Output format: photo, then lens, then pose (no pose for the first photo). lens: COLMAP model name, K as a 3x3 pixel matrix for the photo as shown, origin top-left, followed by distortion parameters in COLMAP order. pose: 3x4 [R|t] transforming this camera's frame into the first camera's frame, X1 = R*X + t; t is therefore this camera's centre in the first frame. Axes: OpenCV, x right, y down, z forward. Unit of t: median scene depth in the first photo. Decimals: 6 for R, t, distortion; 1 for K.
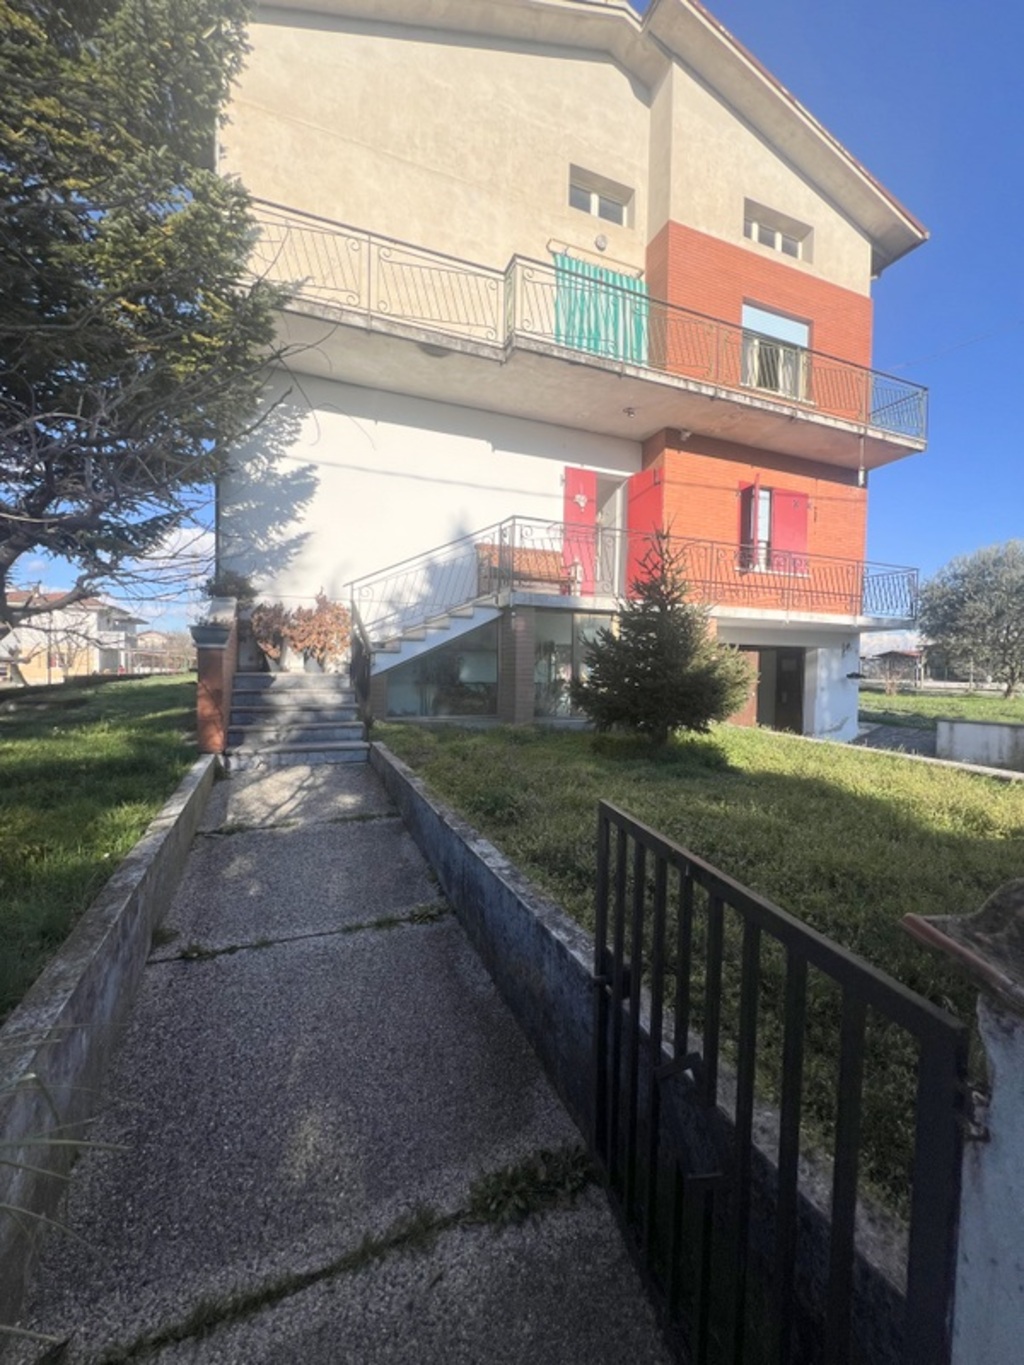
lens RADIAL K [[543.4, 0, 512.0], [0, 543.4, 682.5], [0, 0, 1]] dist [-0.003336, -0.000472]
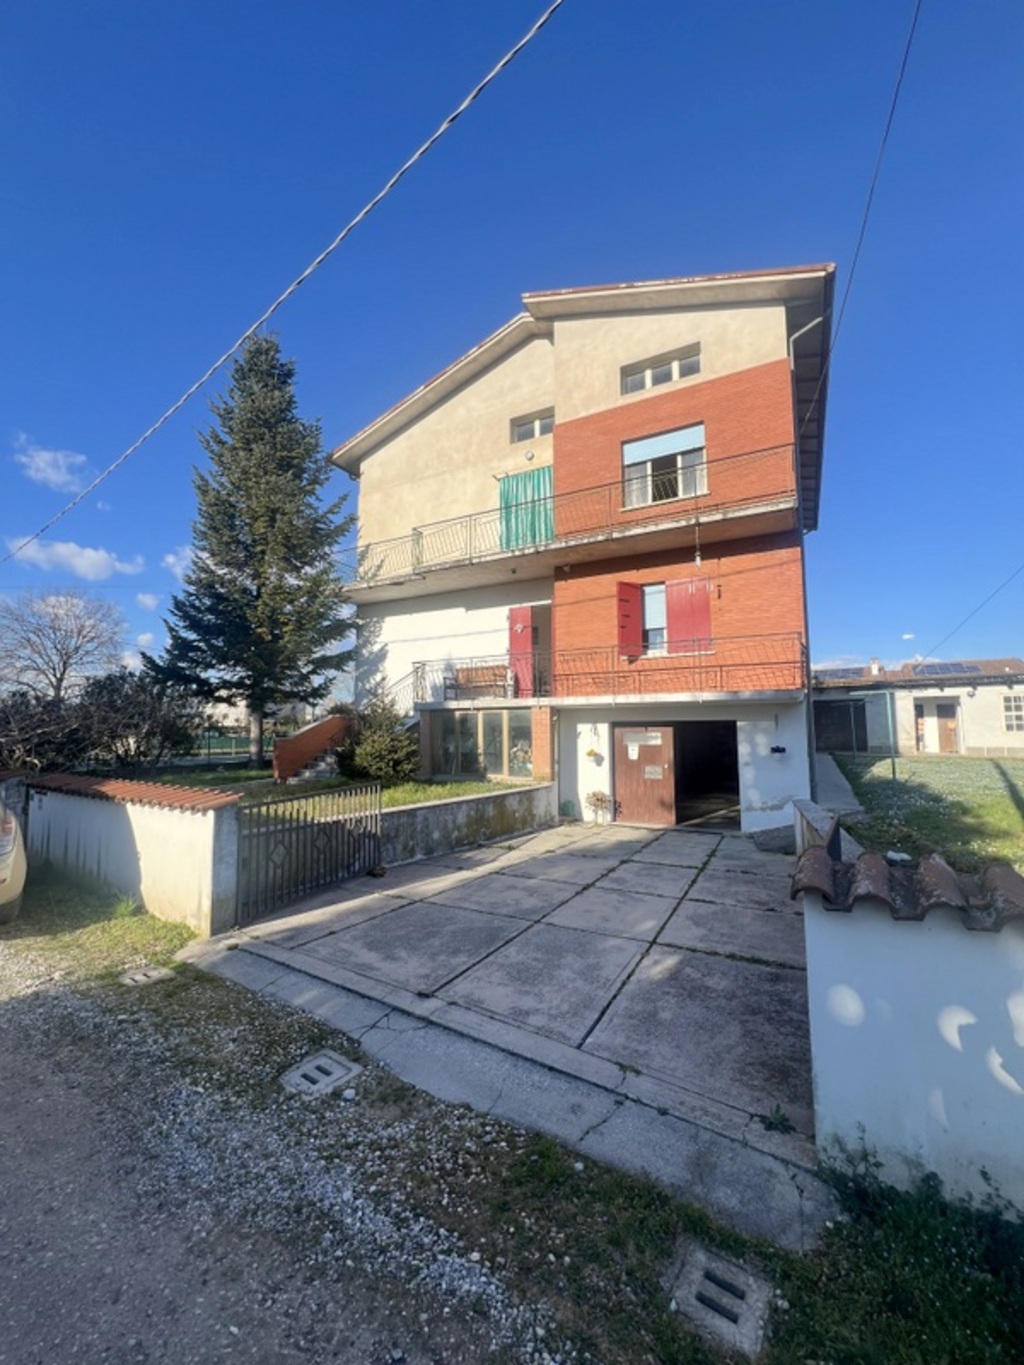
lens RADIAL K [[543.4, 0, 512.0], [0, 543.4, 682.5], [0, 0, 1]] dist [-0.003336, -0.000472]
pose [[0.646784, -0.090341, -0.757304, 1.210360], [-0.009184, 0.991965, -0.126177, -0.005458], [0.762618, 0.088564, 0.640758, 0.060598]]
